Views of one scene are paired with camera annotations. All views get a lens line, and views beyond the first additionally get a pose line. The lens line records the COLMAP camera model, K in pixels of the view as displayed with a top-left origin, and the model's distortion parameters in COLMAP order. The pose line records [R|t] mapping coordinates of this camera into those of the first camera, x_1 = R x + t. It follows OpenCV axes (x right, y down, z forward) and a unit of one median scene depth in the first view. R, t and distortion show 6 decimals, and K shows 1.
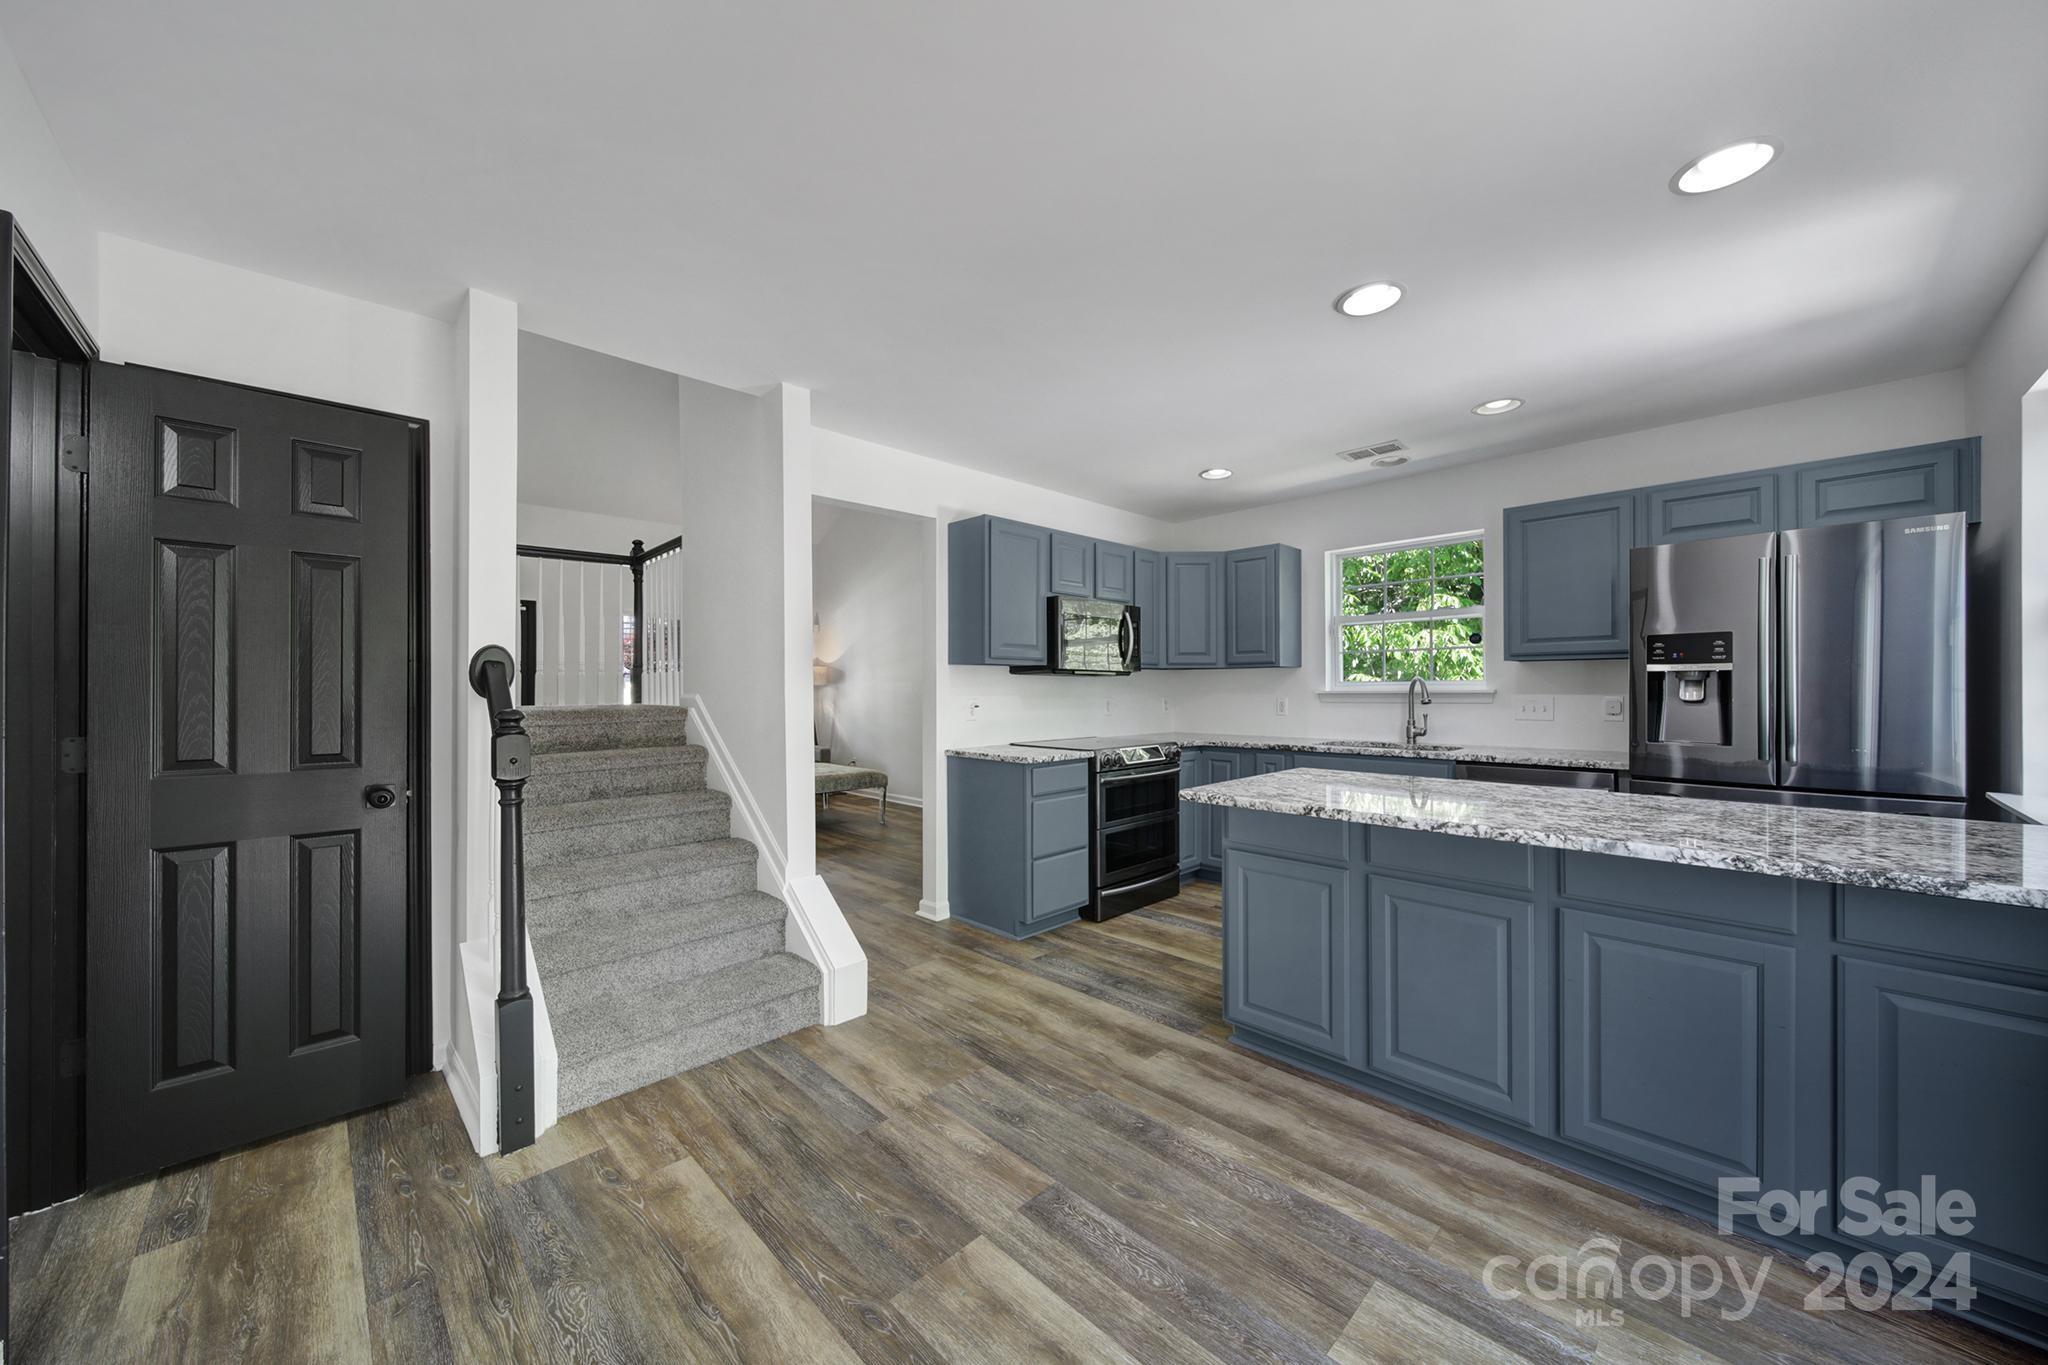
lens RADIAL K [[730.5, 0, 1024.1], [0, 730.5, 685.1], [0, 0, 1]] dist [0.000480, -0.000098]
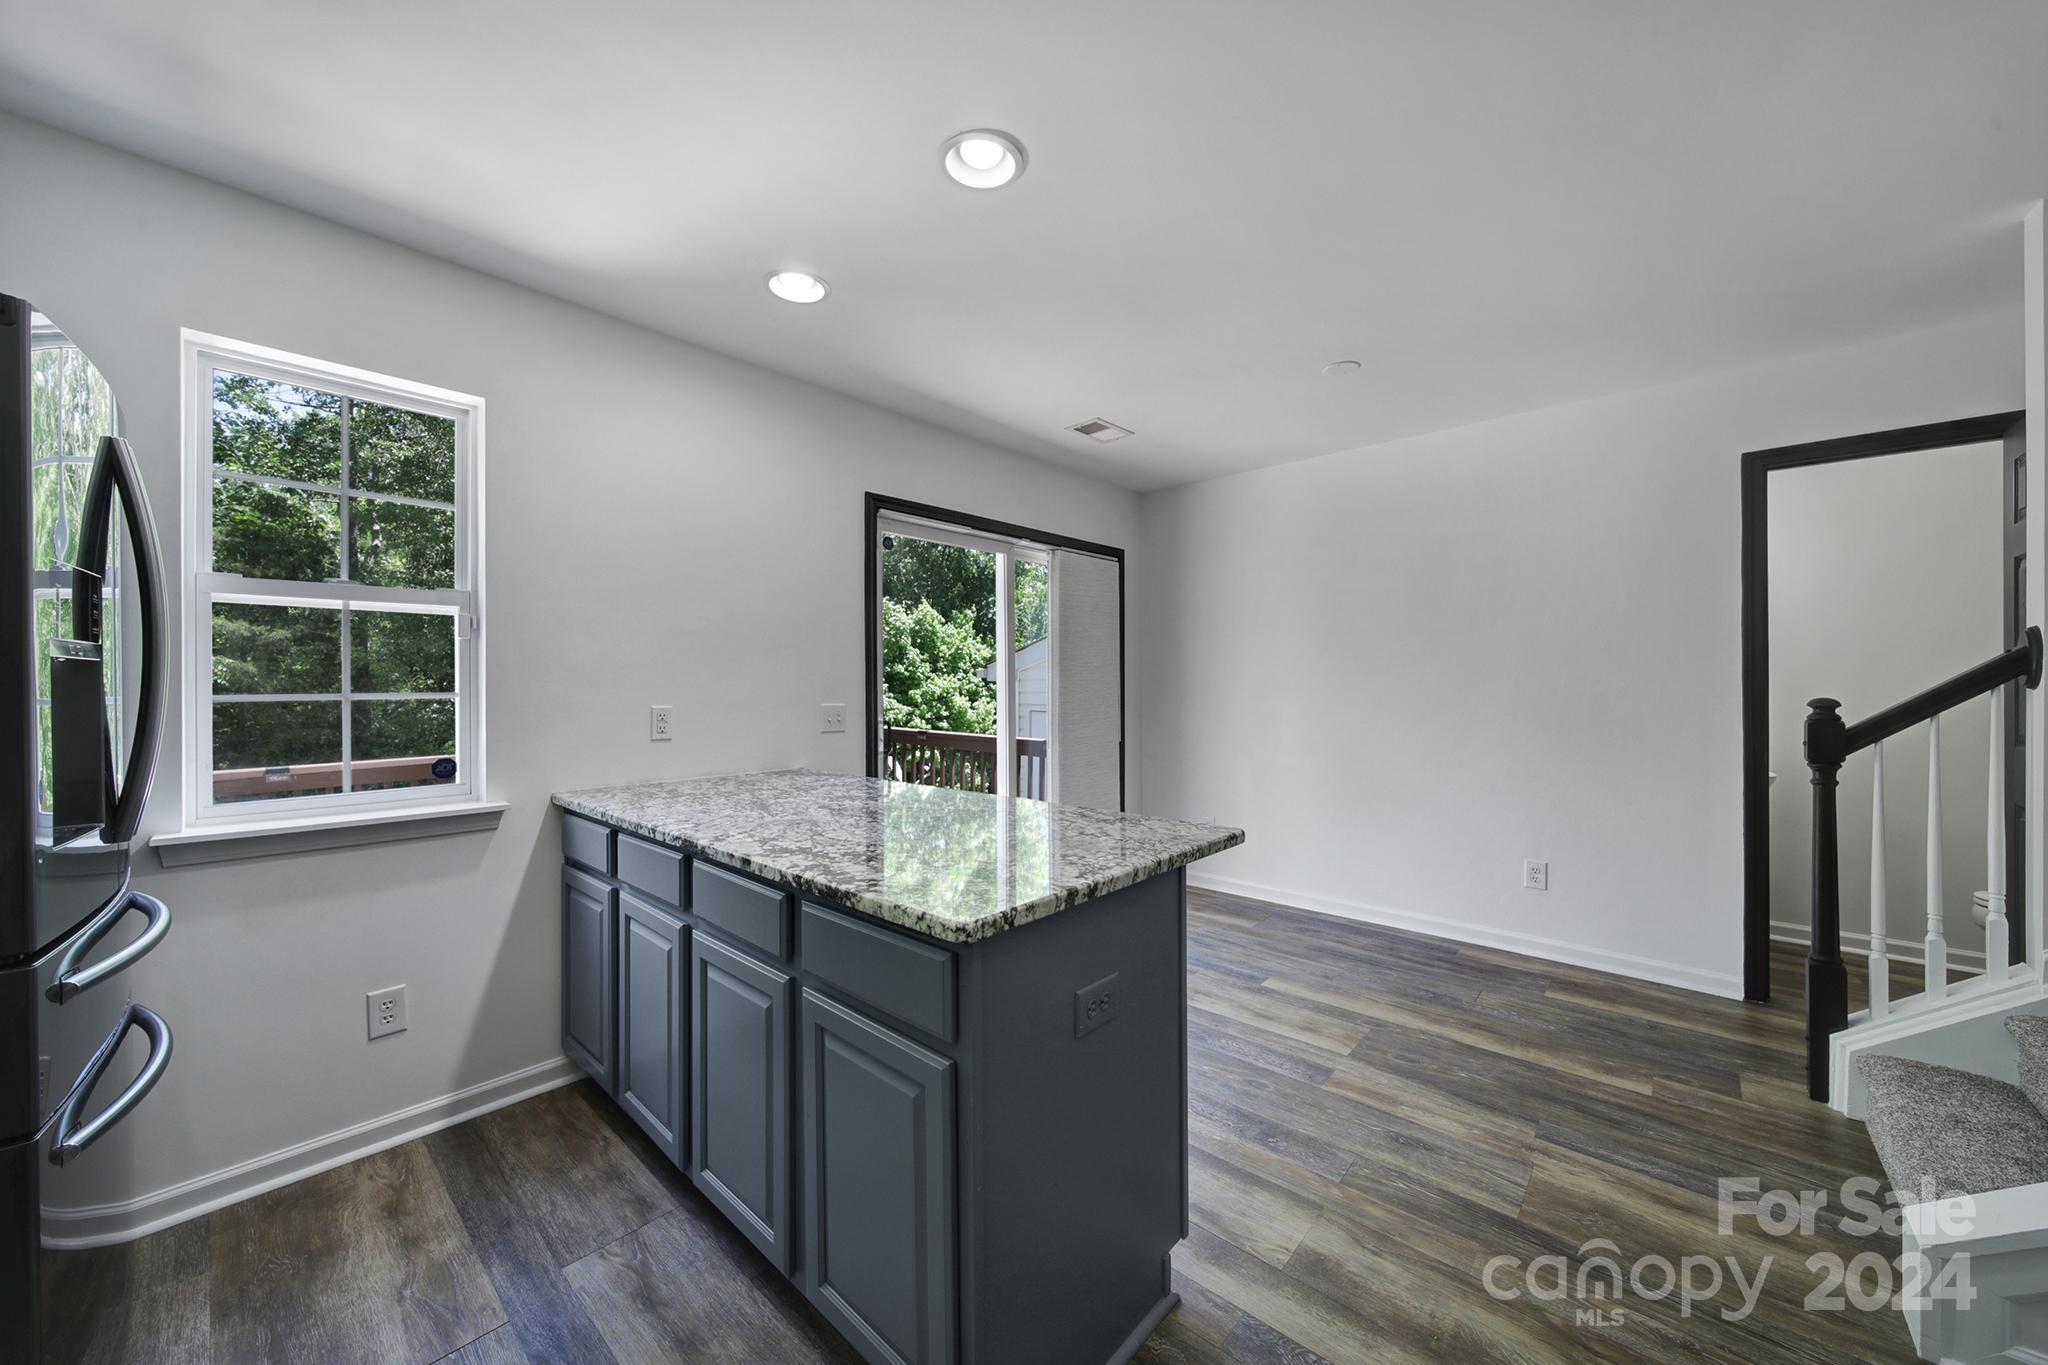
lens RADIAL K [[730.4, 0, 1023.3], [0, 730.4, 677.0], [0, 0, 1]] dist [-0.000938, -0.000153]
pose [[-0.998323, 0.008834, -0.057203, 0.389643], [0.009287, 0.999928, -0.007655, -0.000707], [0.057131, -0.008174, -0.998333, 1.419663]]
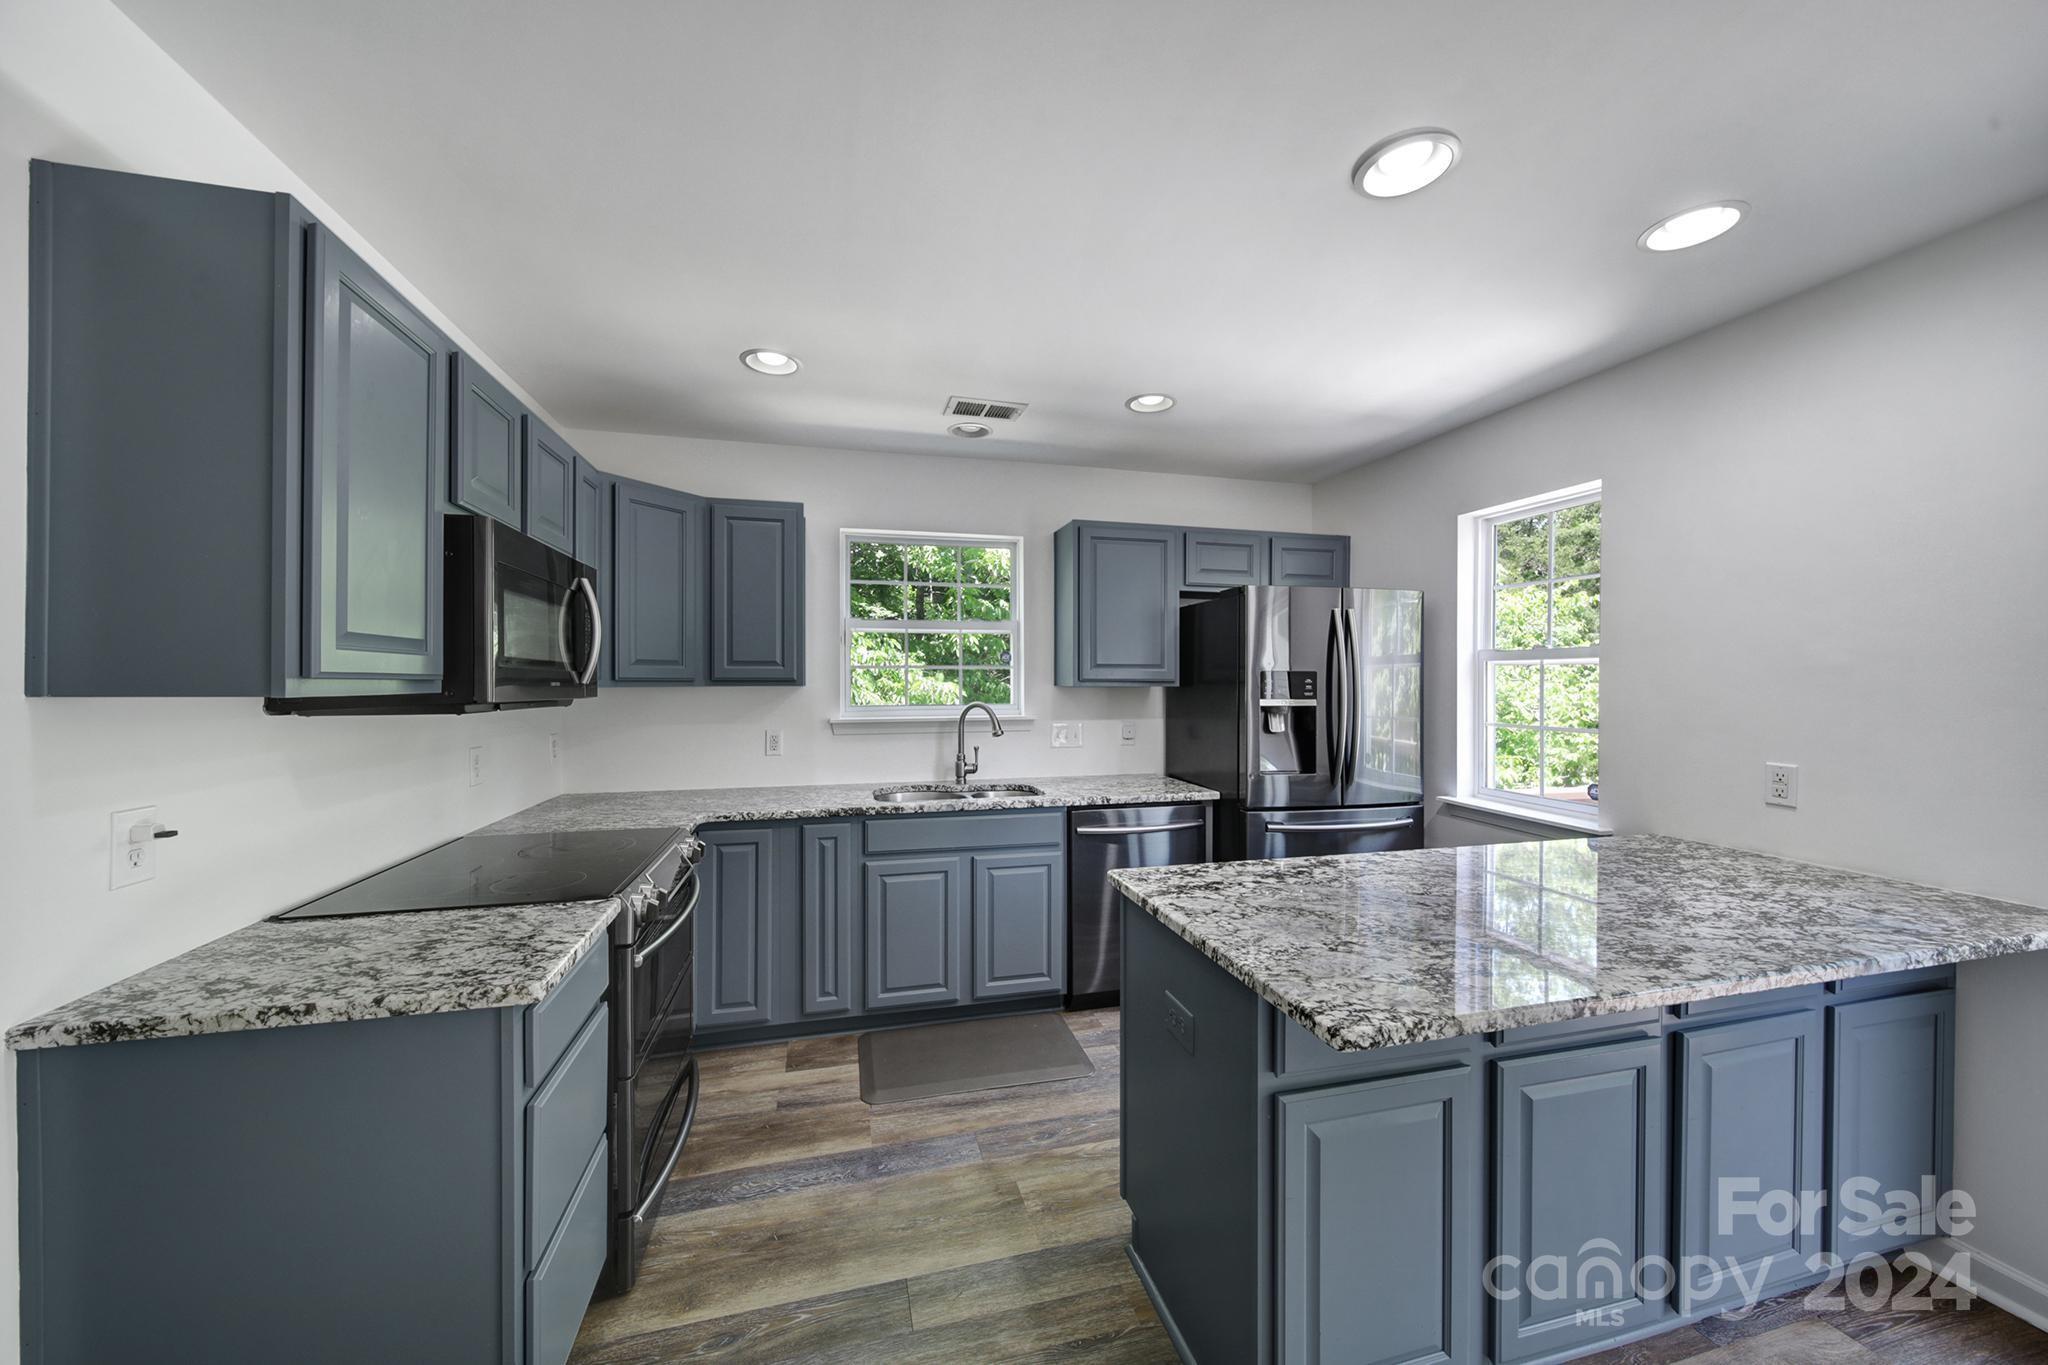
lens RADIAL K [[729.5, 0, 1021.4], [0, 729.5, 680.0], [0, 0, 1]] dist [-0.000094, -0.000078]
pose [[0.497930, 0.005542, 0.867200, -0.214802], [-0.008242, 0.999965, -0.001658, -0.051944], [-0.867178, -0.006322, 0.497958, 0.795283]]
